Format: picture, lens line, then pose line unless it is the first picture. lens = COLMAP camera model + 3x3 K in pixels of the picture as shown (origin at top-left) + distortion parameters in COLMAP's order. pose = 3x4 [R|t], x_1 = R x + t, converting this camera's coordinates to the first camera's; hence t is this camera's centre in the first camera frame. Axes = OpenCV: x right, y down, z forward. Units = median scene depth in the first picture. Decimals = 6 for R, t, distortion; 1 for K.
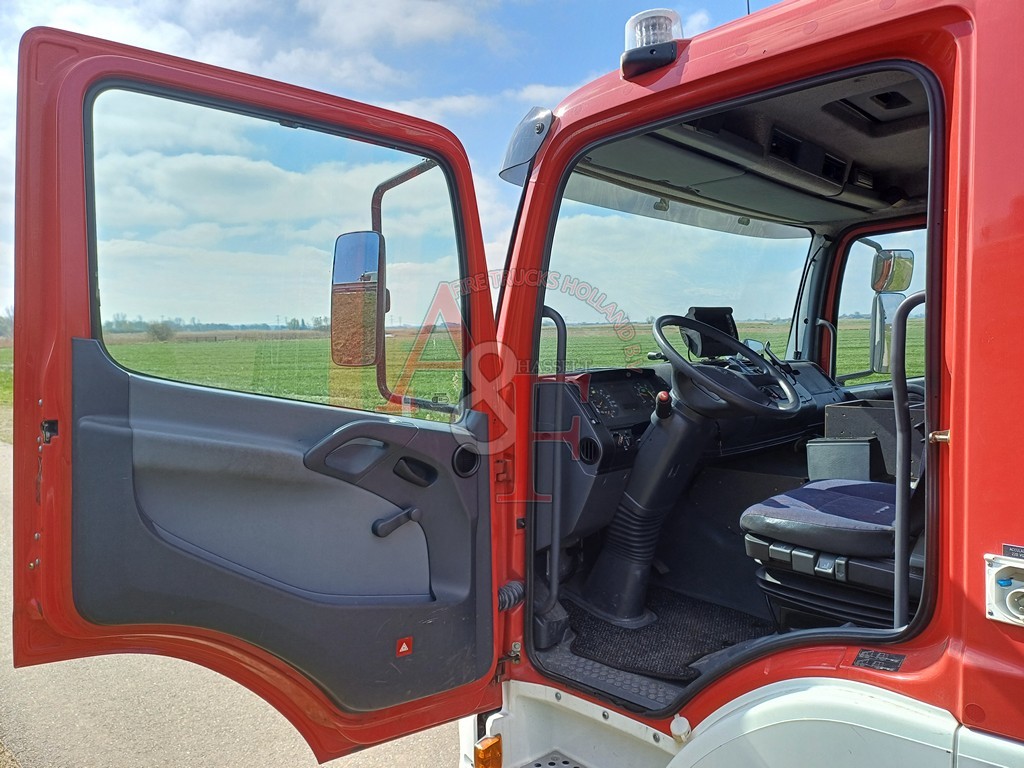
lens RADIAL K [[761.6, 0, 504.7], [0, 761.6, 371.5], [0, 0, 1]] dist [0.113315, -0.127296]
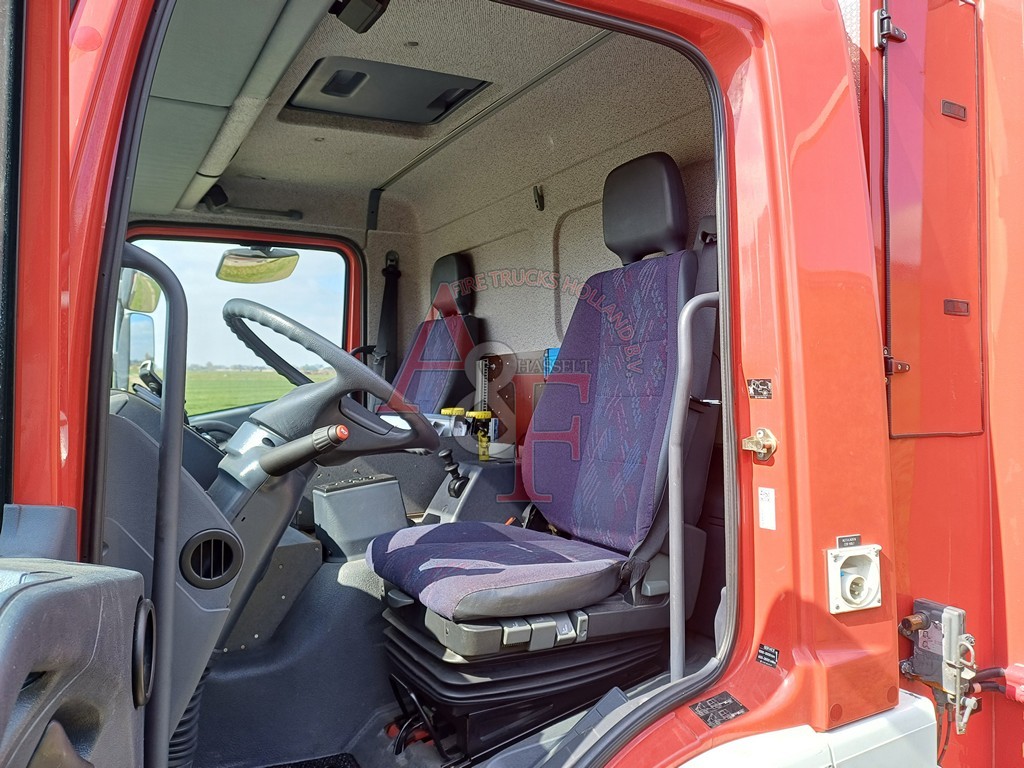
lens RADIAL K [[761.6, 0, 538.7], [0, 761.6, 376.8], [0, 0, 1]] dist [0.113315, -0.127296]
pose [[0.285779, 0.019446, 0.958098, -0.411061], [0.039620, 0.998699, -0.032088, 0.018411], [-0.957476, 0.047130, 0.284637, 0.913576]]
